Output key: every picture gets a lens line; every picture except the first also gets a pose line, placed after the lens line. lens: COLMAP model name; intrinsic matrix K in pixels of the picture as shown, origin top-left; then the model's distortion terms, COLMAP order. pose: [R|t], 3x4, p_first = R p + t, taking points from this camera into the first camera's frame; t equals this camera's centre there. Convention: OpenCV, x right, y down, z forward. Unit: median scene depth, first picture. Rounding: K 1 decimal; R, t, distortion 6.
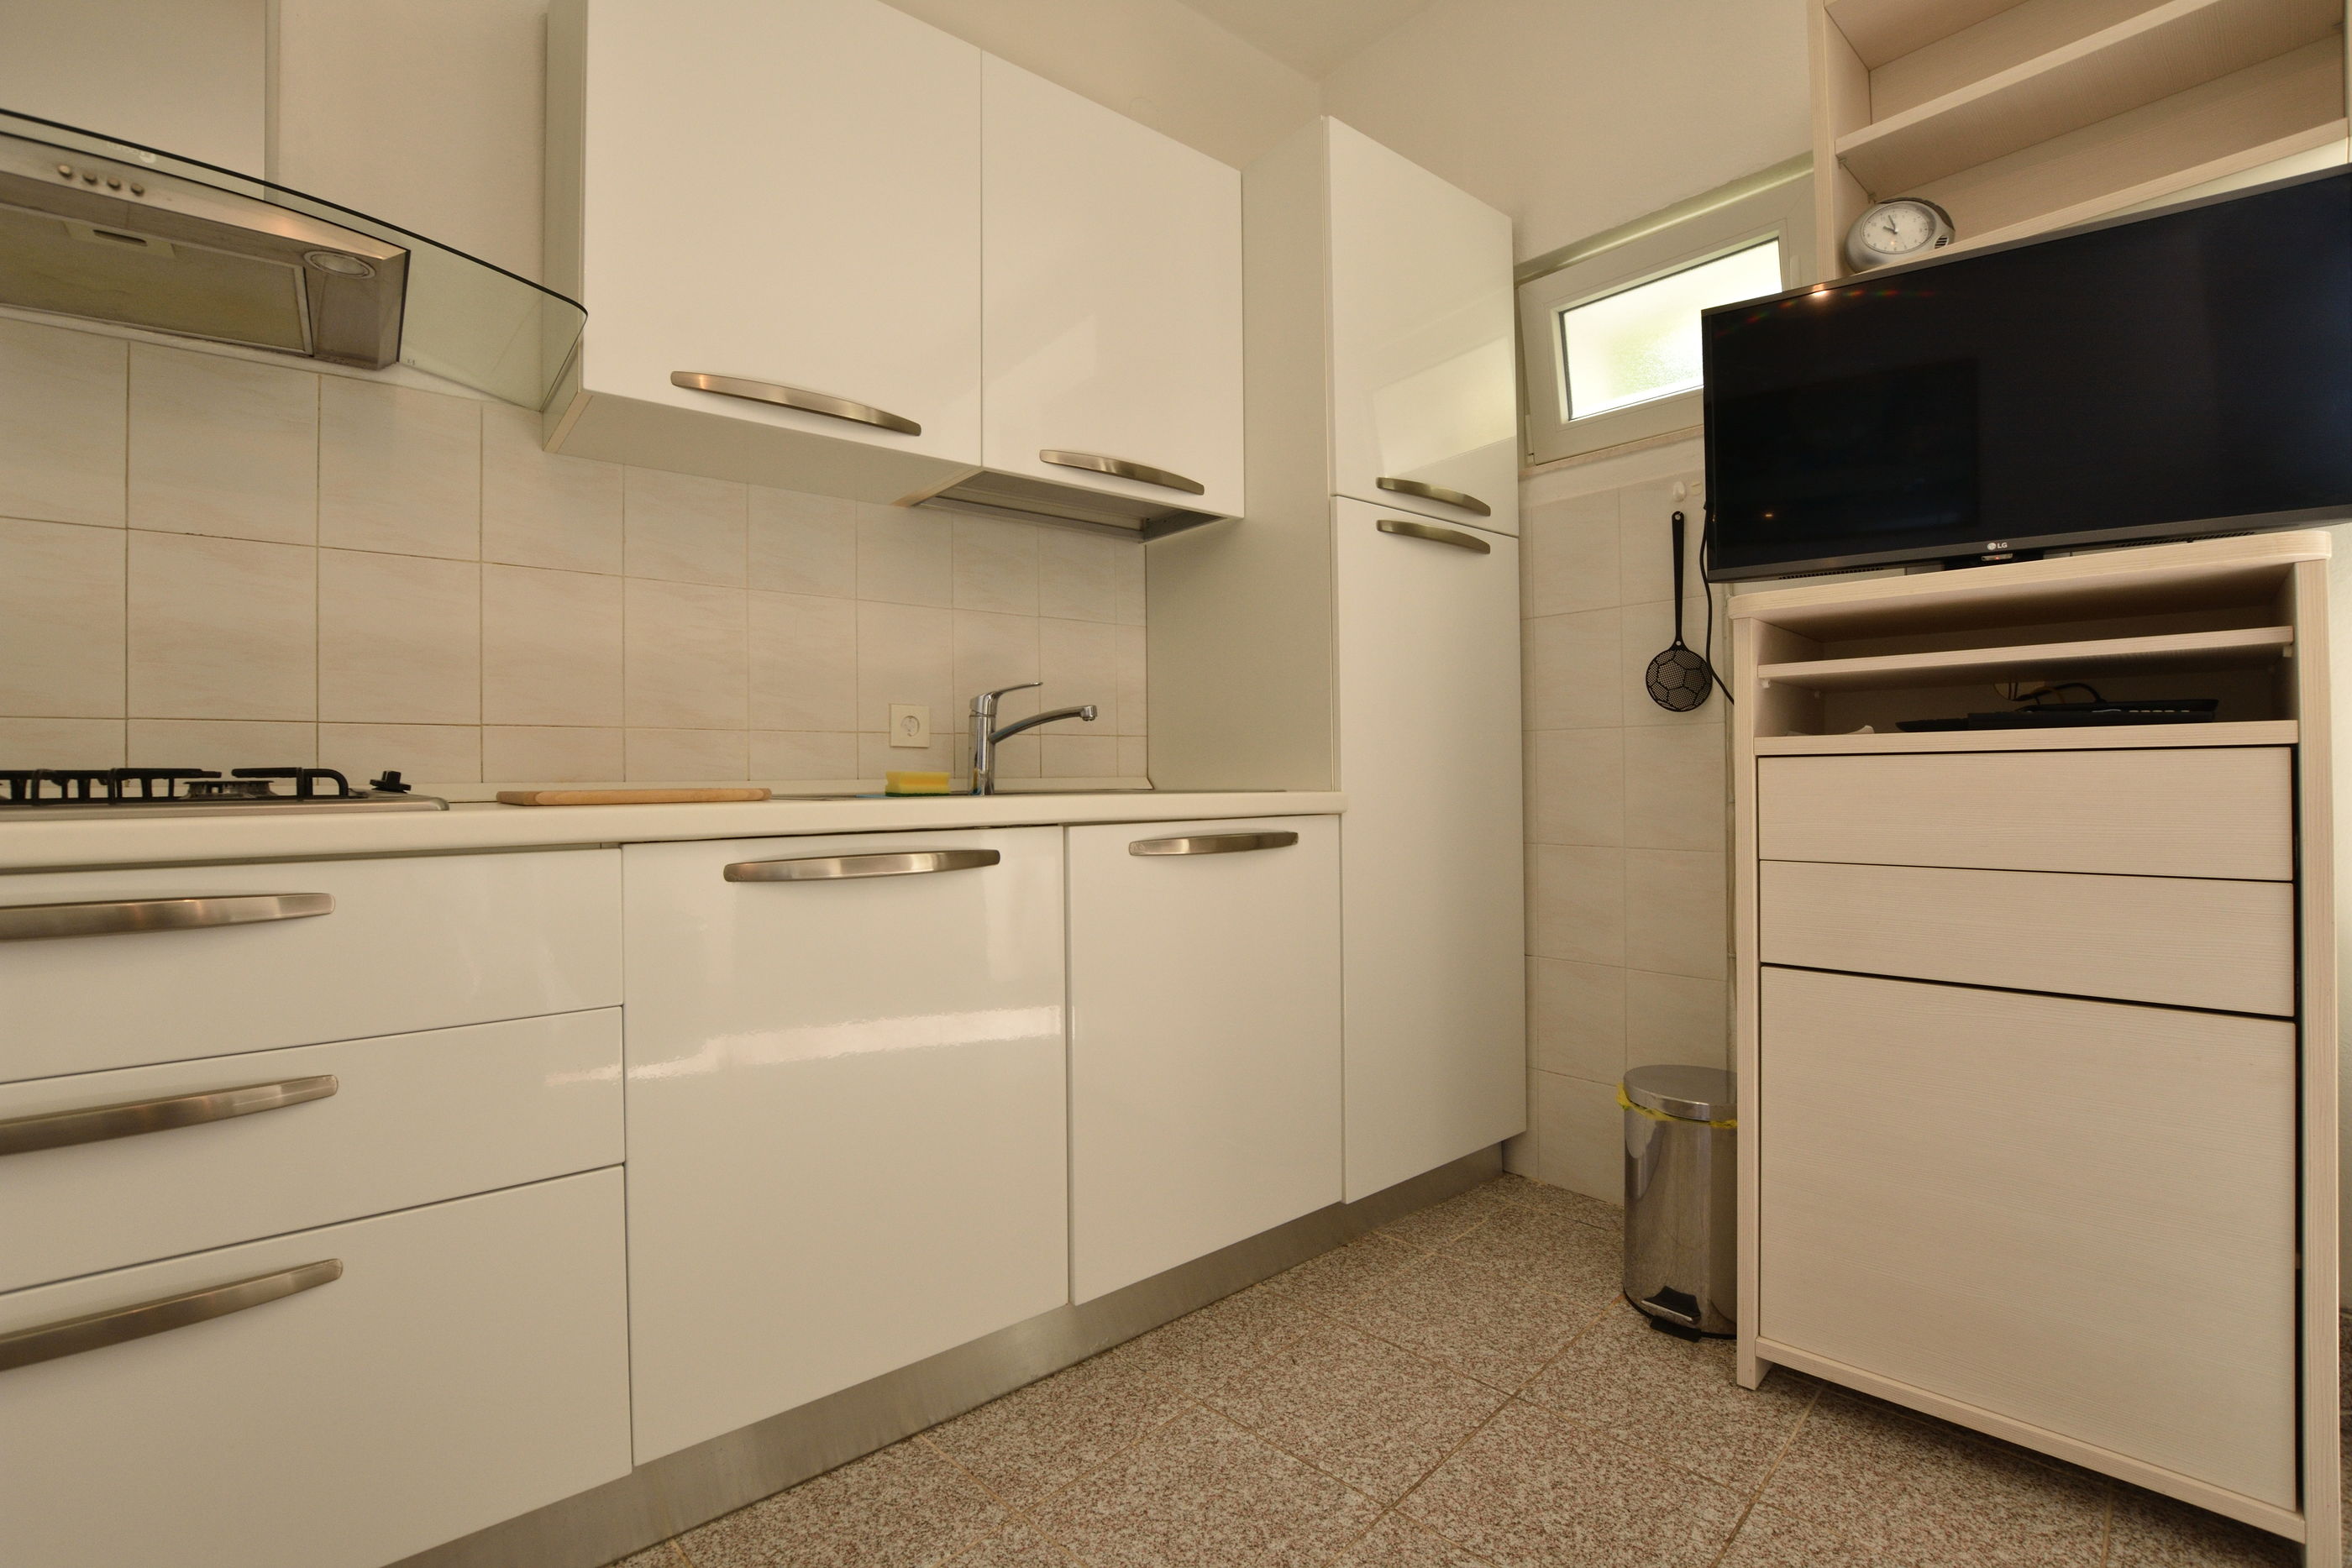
lens RADIAL K [[1033.9, 0, 1136.1], [0, 1033.9, 778.4], [0, 0, 1]] dist [-0.035694, 0.006369]
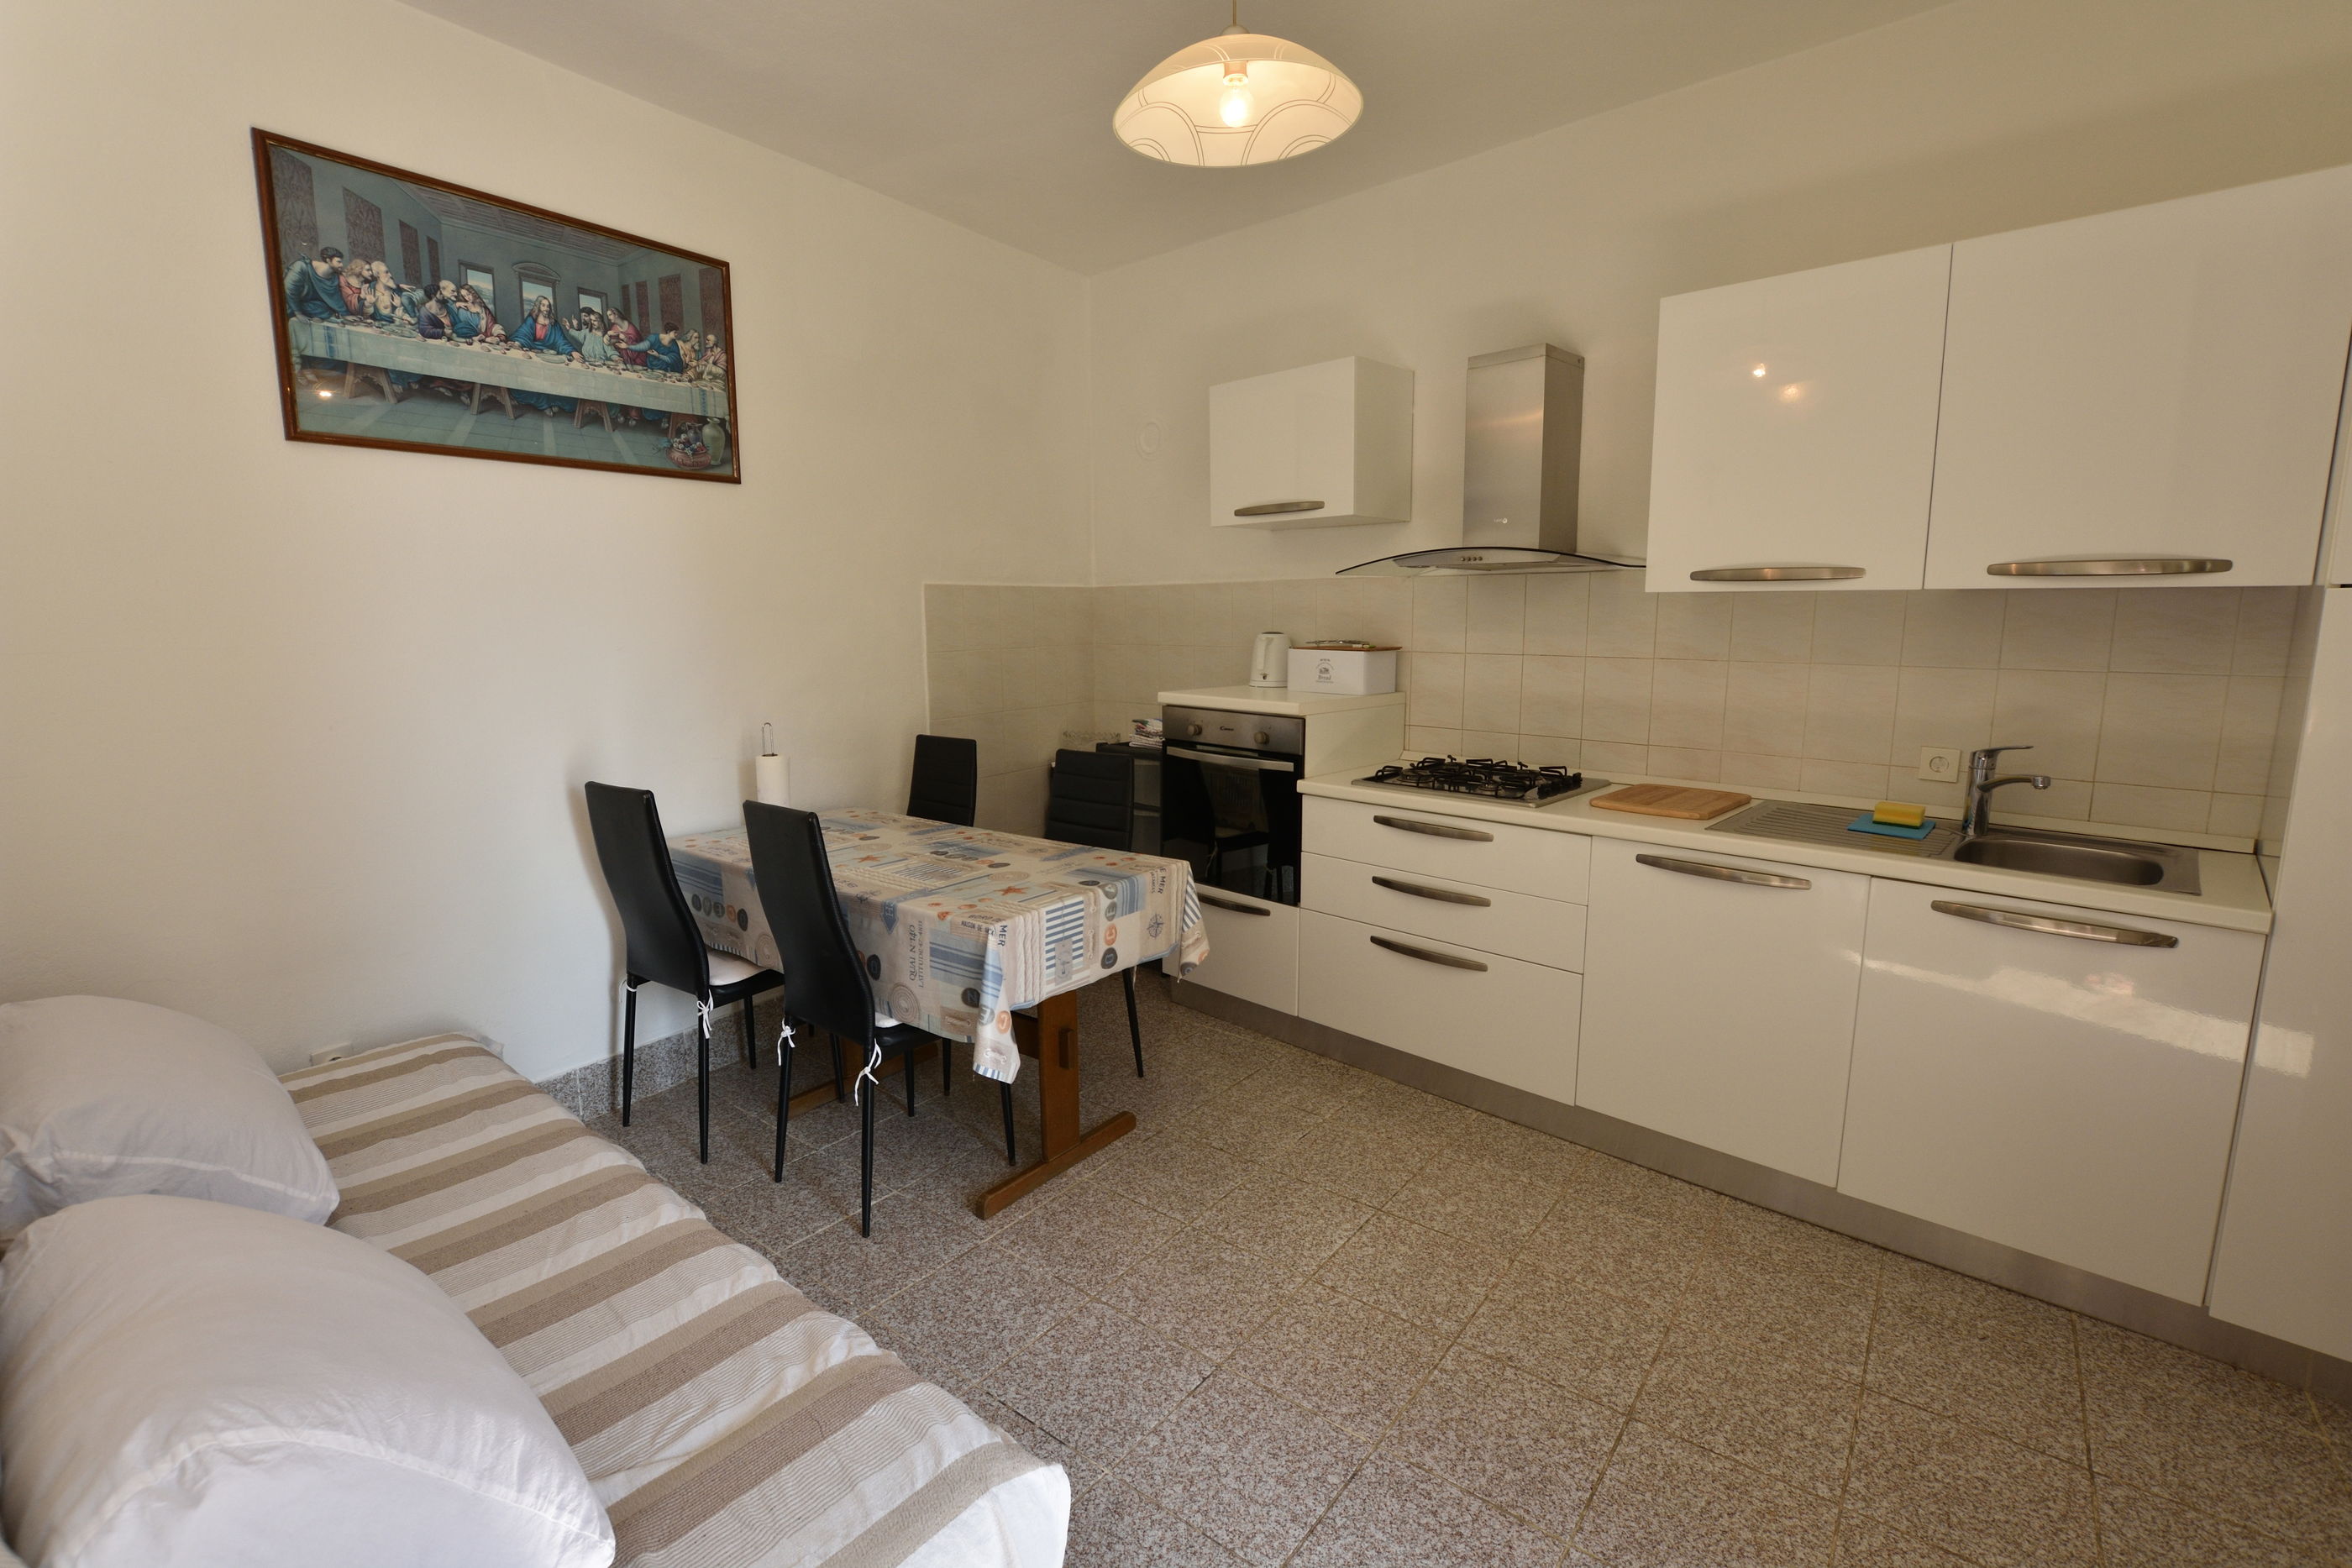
lens RADIAL K [[1033.9, 0, 1171.6], [0, 1033.9, 773.4], [0, 0, 1]] dist [-0.035694, 0.006369]
pose [[0.123541, 0.162122, -0.979007, 1.067806], [0.010568, 0.986293, 0.164662, -0.307642], [0.992283, -0.030688, 0.120135, -0.104556]]
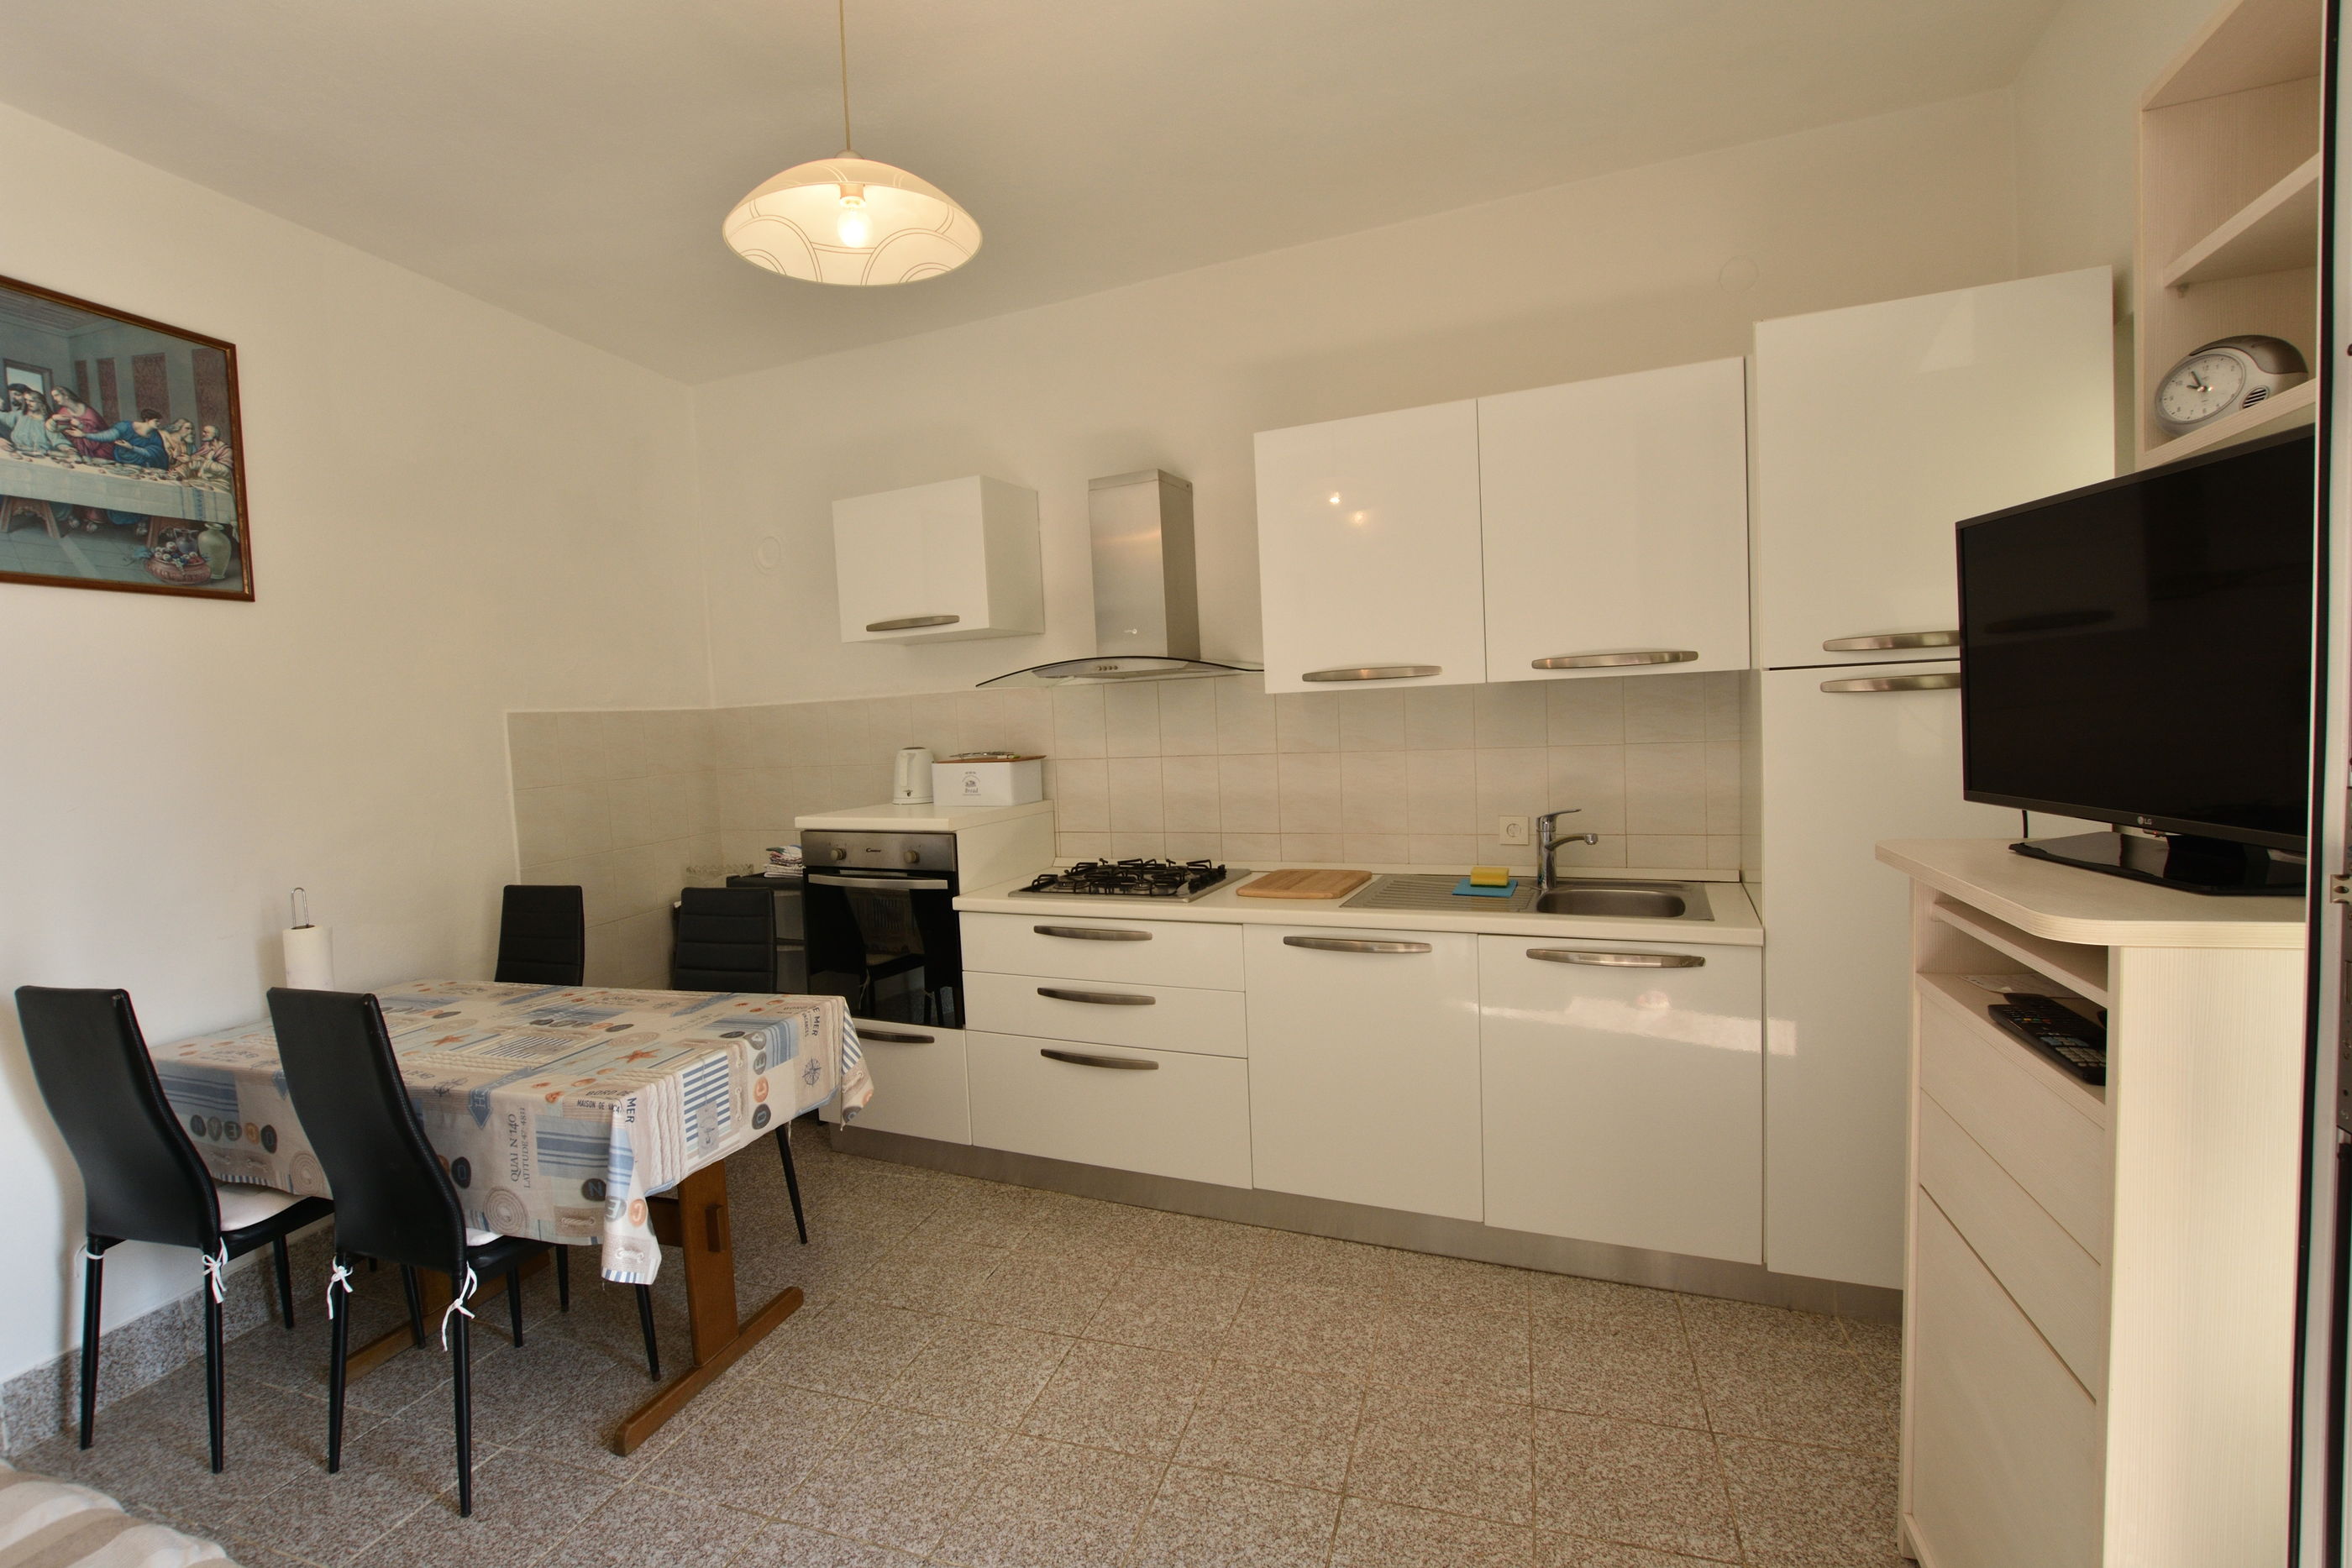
lens RADIAL K [[1033.9, 0, 1162.3], [0, 1033.9, 776.5], [0, 0, 1]] dist [-0.035694, 0.006369]
pose [[0.448844, 0.043297, -0.892561, 1.040629], [0.047586, 0.996250, 0.072257, -0.310468], [0.892342, -0.074905, 0.445101, -0.117376]]
